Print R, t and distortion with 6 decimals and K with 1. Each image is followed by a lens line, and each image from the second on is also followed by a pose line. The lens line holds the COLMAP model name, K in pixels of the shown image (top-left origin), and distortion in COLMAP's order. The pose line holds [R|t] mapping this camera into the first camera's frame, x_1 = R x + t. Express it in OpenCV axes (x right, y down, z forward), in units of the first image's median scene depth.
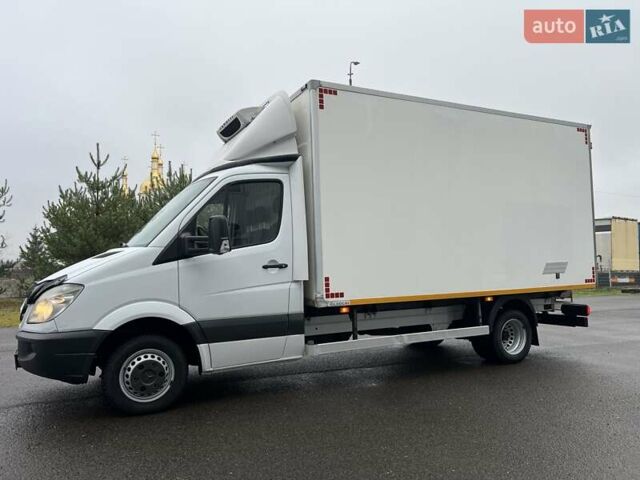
lens RADIAL K [[482.9, 0, 320.0], [0, 482.9, 240.0], [0, 0, 1]] dist [0.087665, -0.126747]
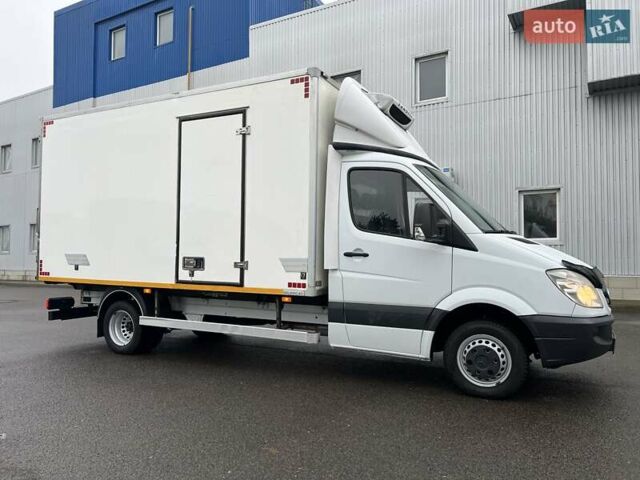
lens RADIAL K [[487.8, 0, 320.0], [0, 487.8, 240.0], [0, 0, 1]] dist [-0.004154, -0.001918]
pose [[0.600009, 0.007477, -0.799958, 1.578901], [0.015176, 0.999670, 0.020726, 0.003230], [0.799849, -0.024576, 0.599697, 0.796555]]
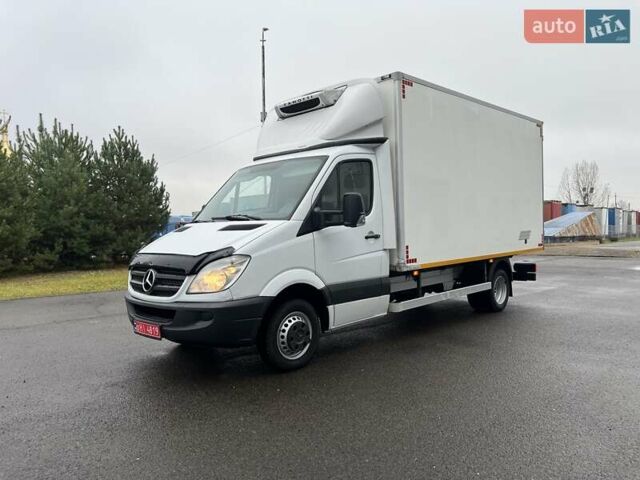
lens RADIAL K [[482.9, 0, 320.0], [0, 482.9, 240.0], [0, 0, 1]] dist [0.087665, -0.126747]
pose [[0.947991, -0.009450, 0.318157, -0.552958], [-0.013380, 0.997493, 0.069495, -0.015202], [-0.318016, -0.070137, 0.945488, -0.040909]]
